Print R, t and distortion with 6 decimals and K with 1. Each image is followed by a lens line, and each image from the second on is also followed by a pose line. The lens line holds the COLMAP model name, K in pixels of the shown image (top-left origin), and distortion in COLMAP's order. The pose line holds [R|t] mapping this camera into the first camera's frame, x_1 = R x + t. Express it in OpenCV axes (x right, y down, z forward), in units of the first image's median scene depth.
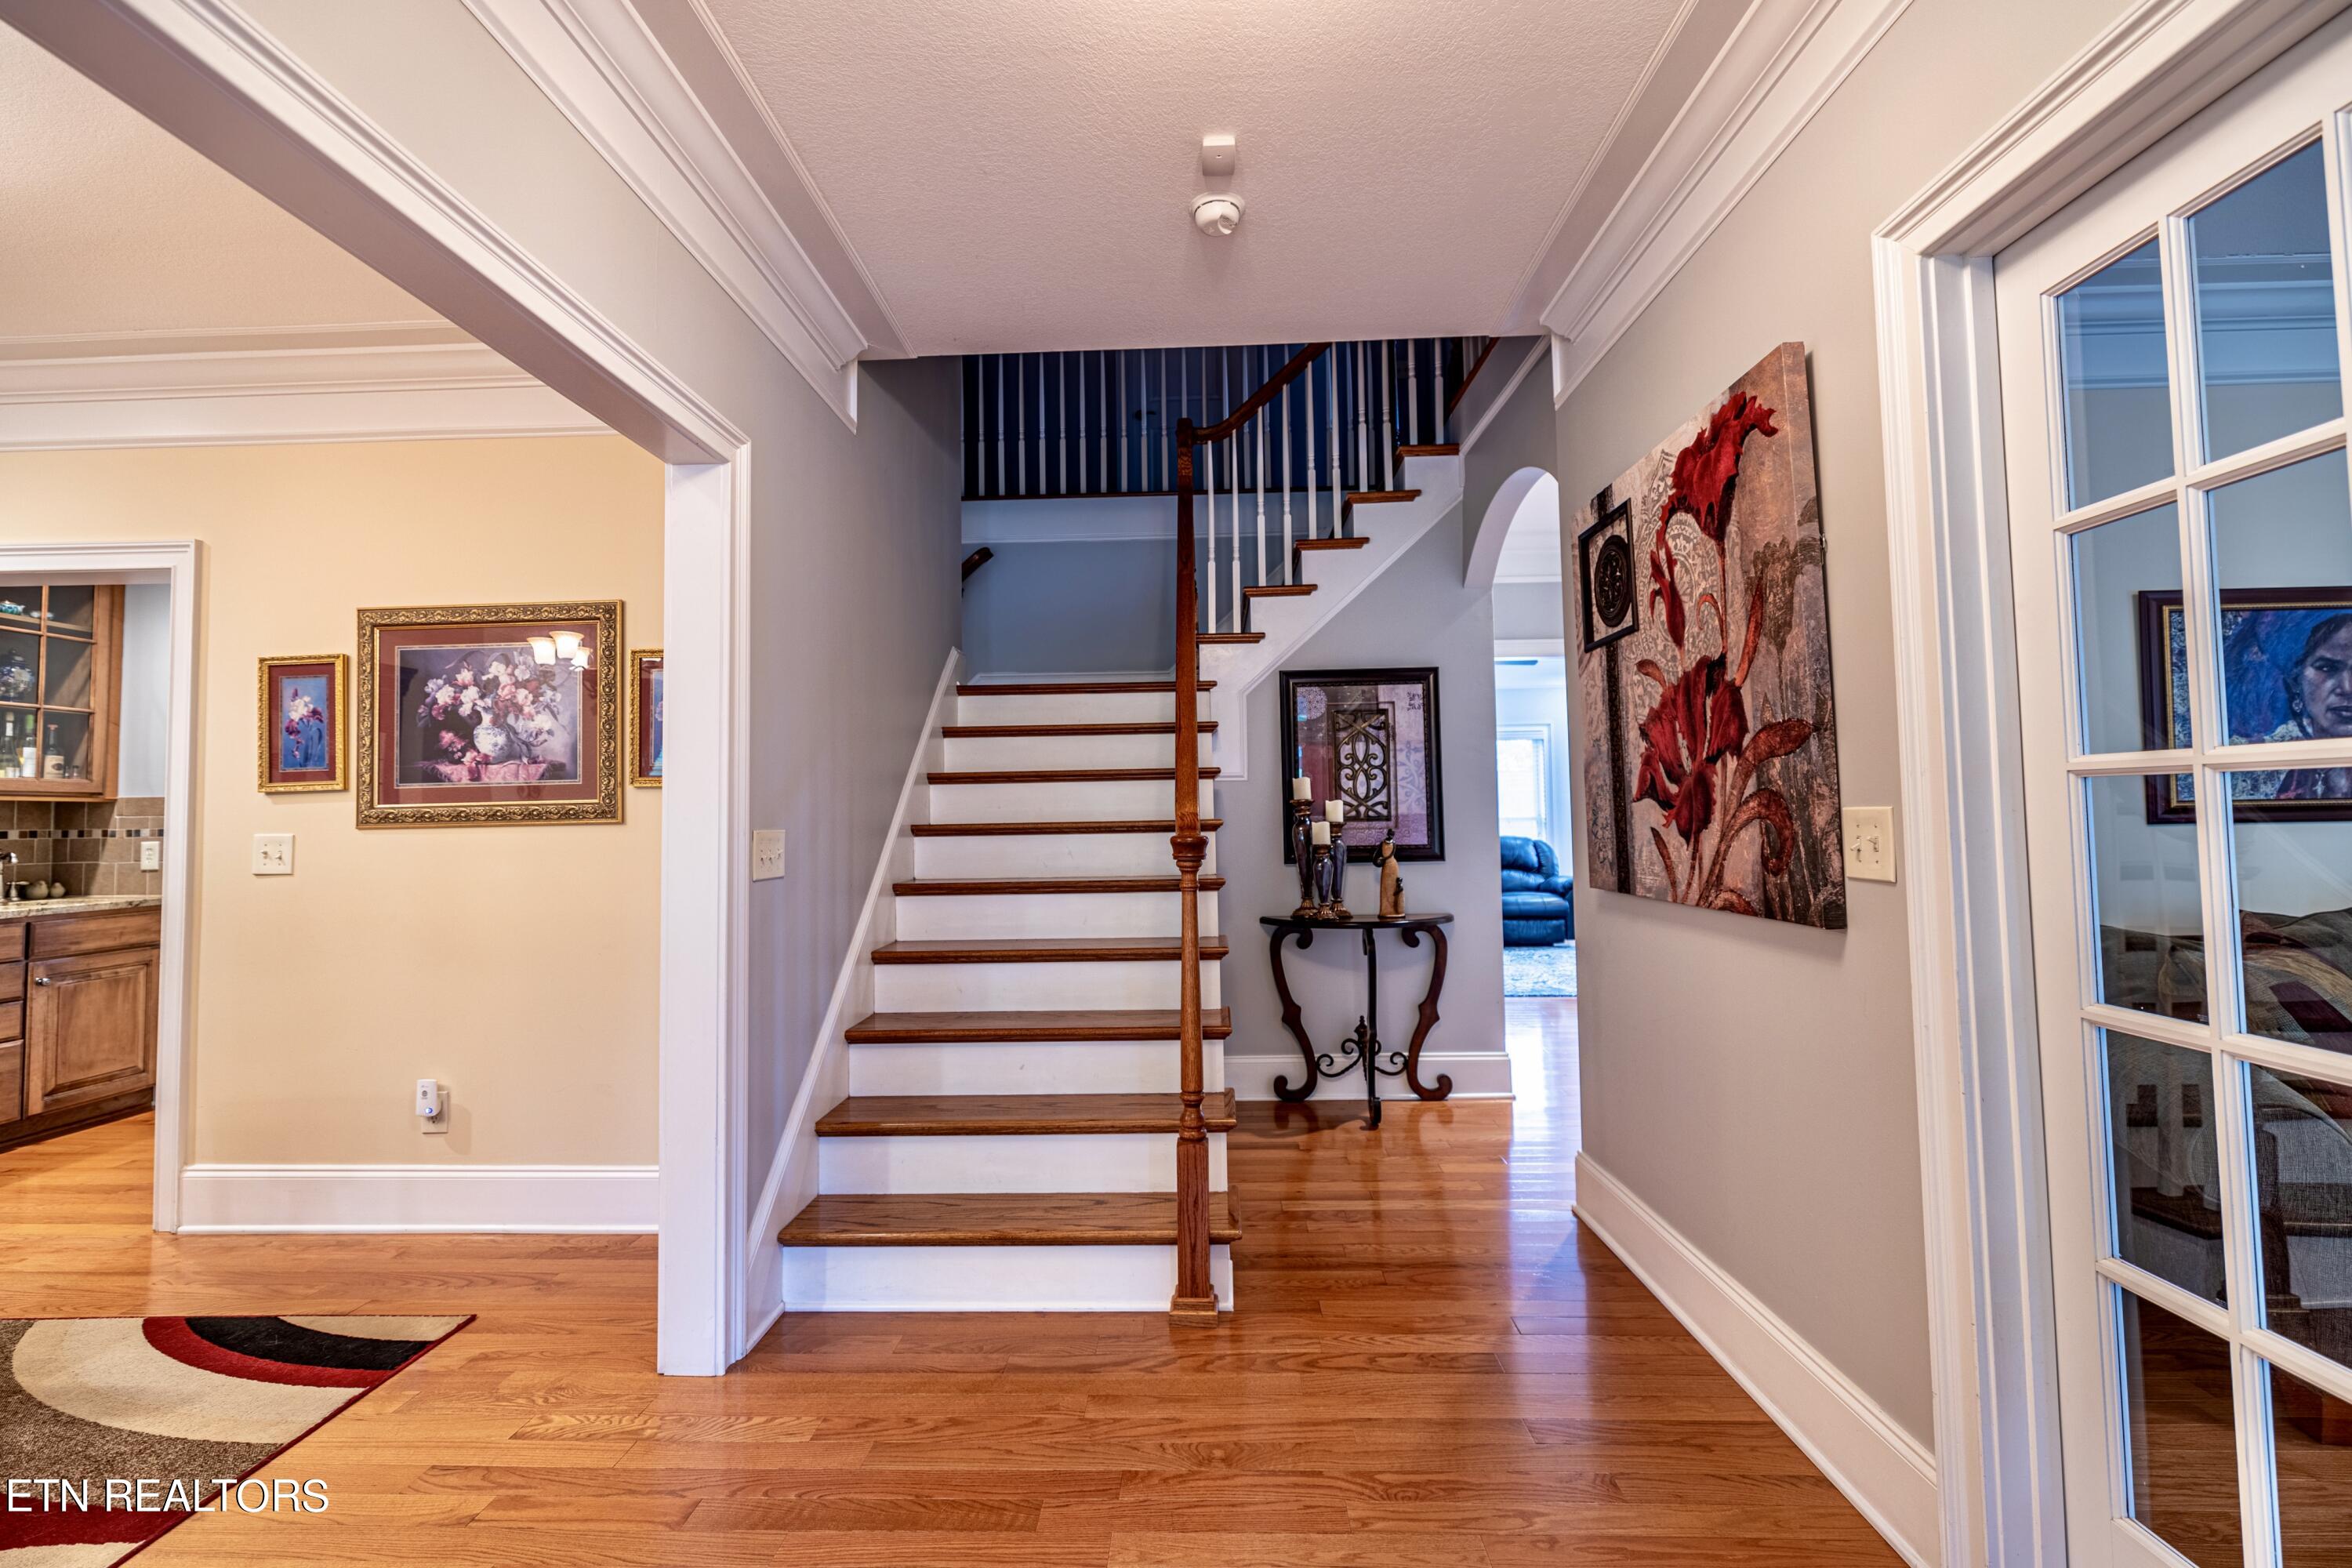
lens RADIAL K [[986.8, 0, 1159.8], [0, 986.8, 768.2], [0, 0, 1]] dist [0.001097, 0.000078]
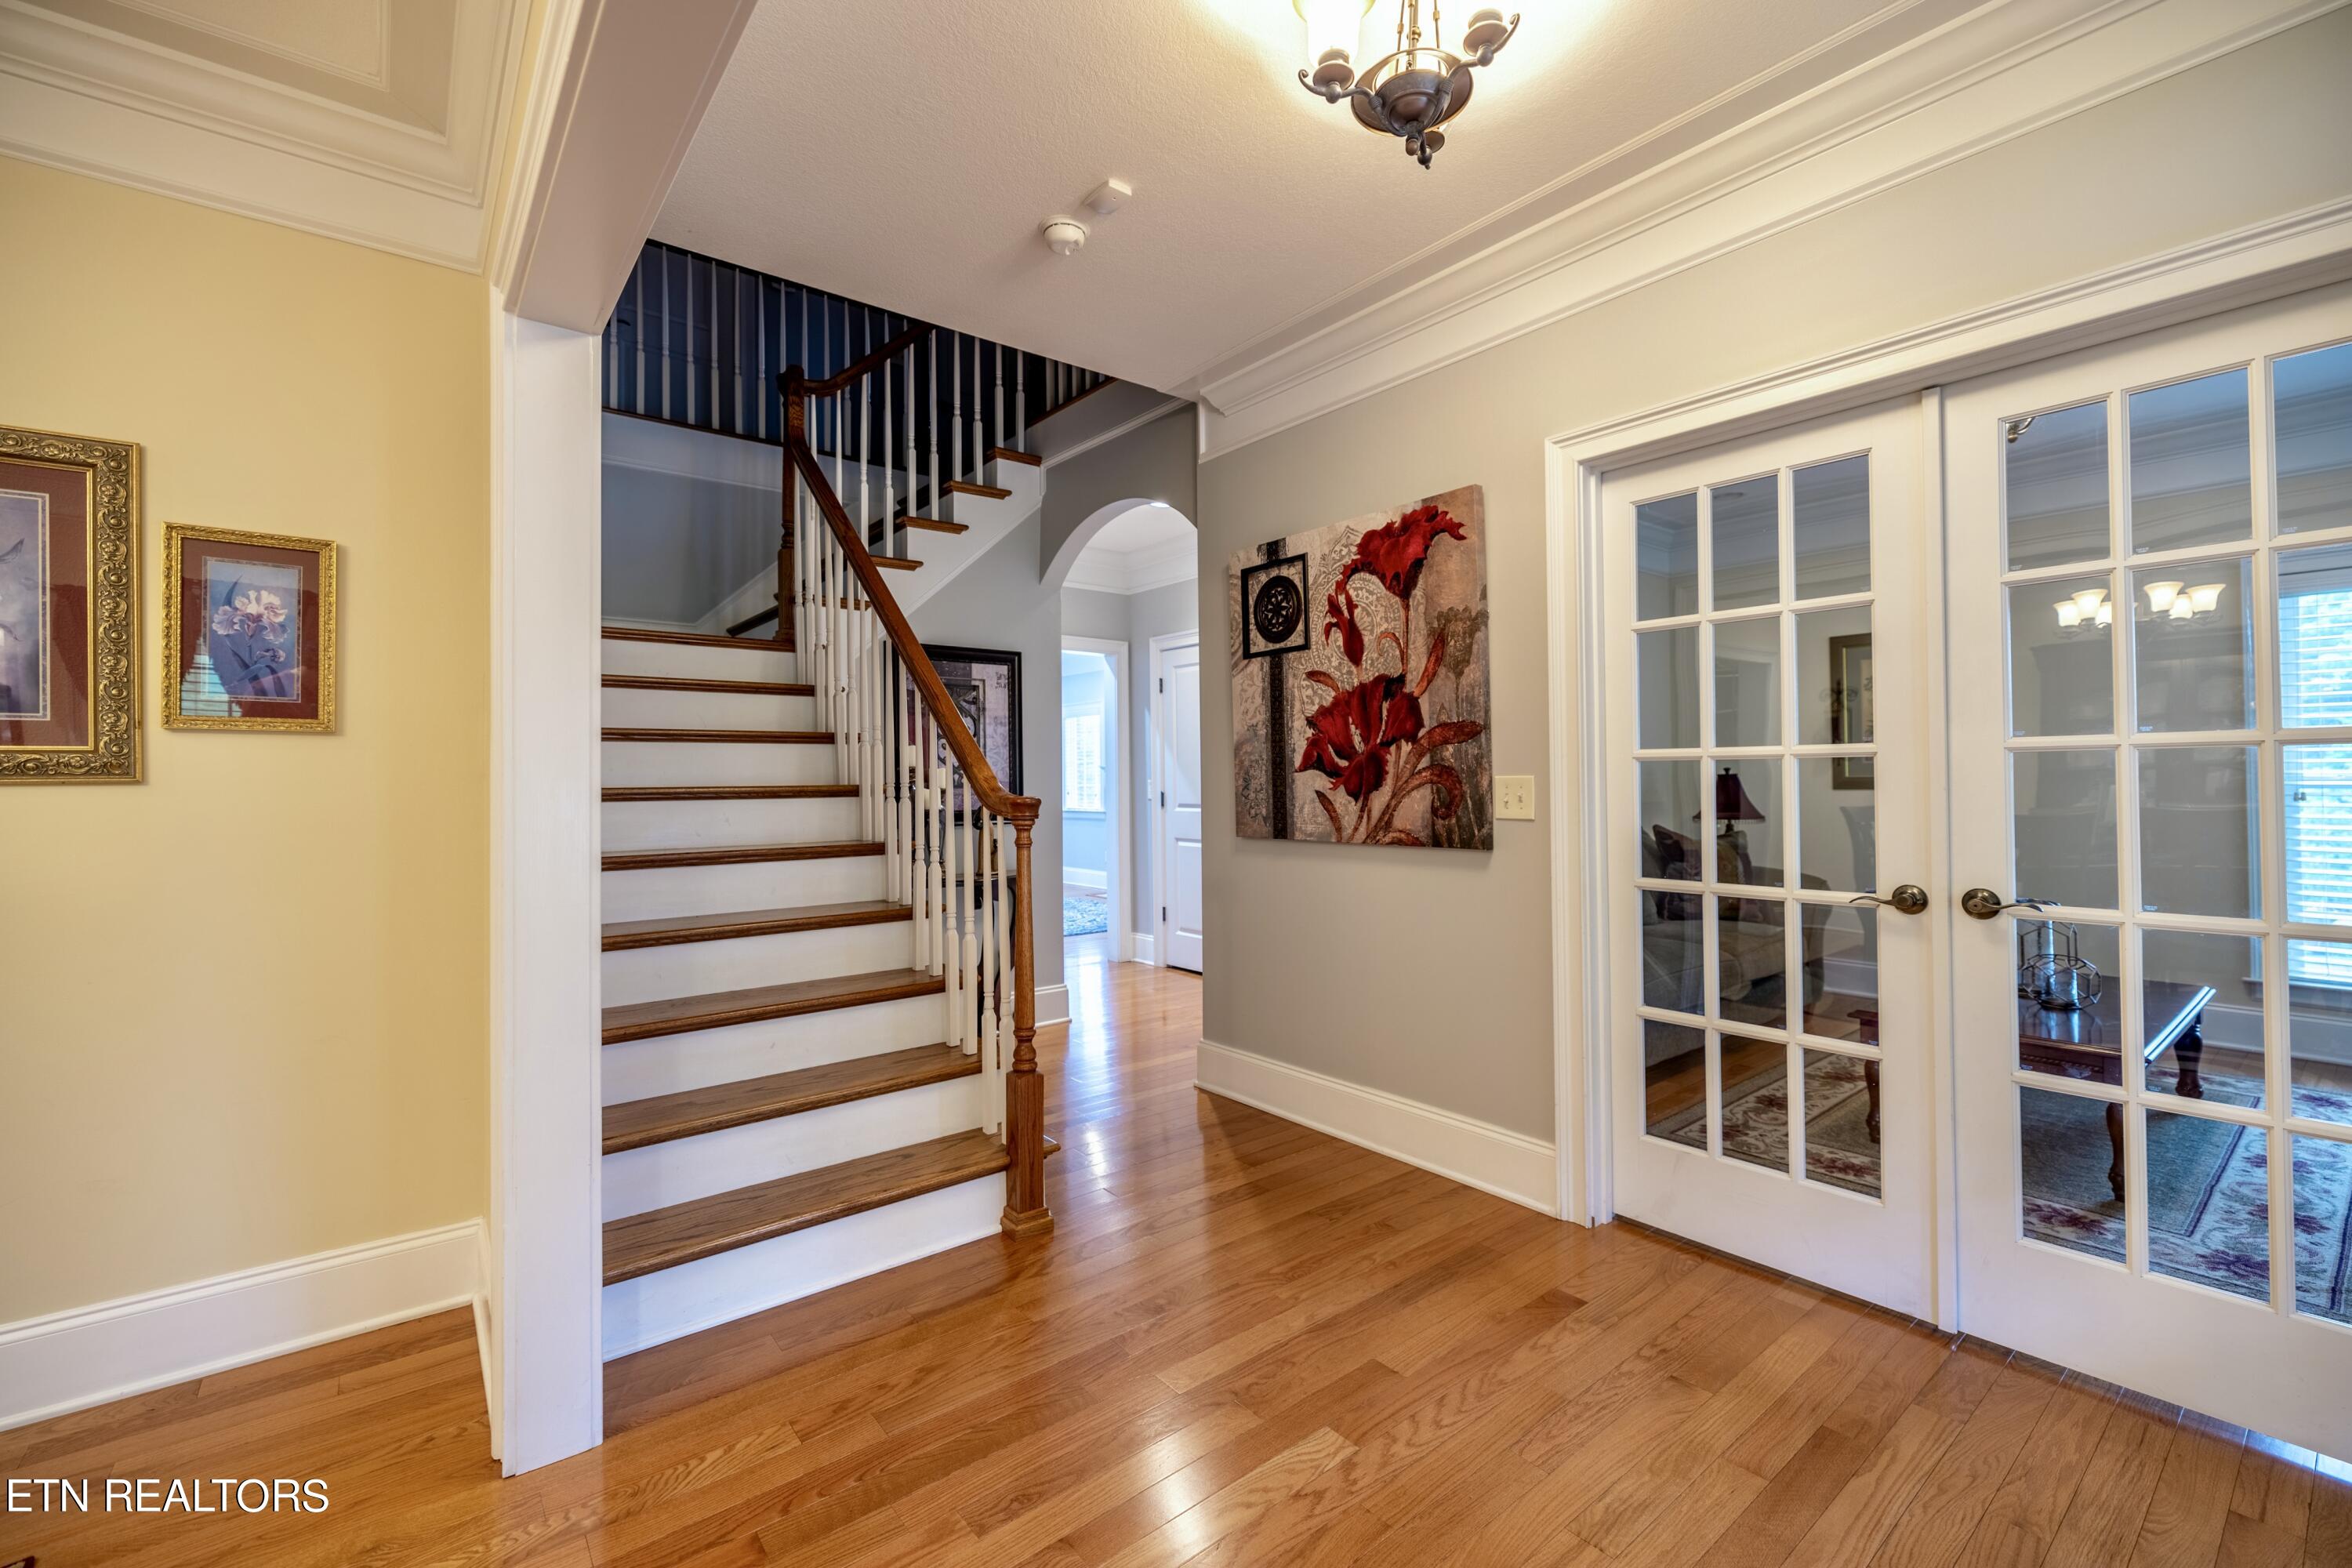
lens RADIAL K [[986.8, 0, 1122.6], [0, 986.8, 766.2], [0, 0, 1]] dist [0.001097, 0.000078]
pose [[0.769768, 0.018920, 0.638044, -0.669412], [-0.035067, 0.999305, 0.012674, 0.018972], [-0.637360, -0.032130, 0.769896, 0.101458]]
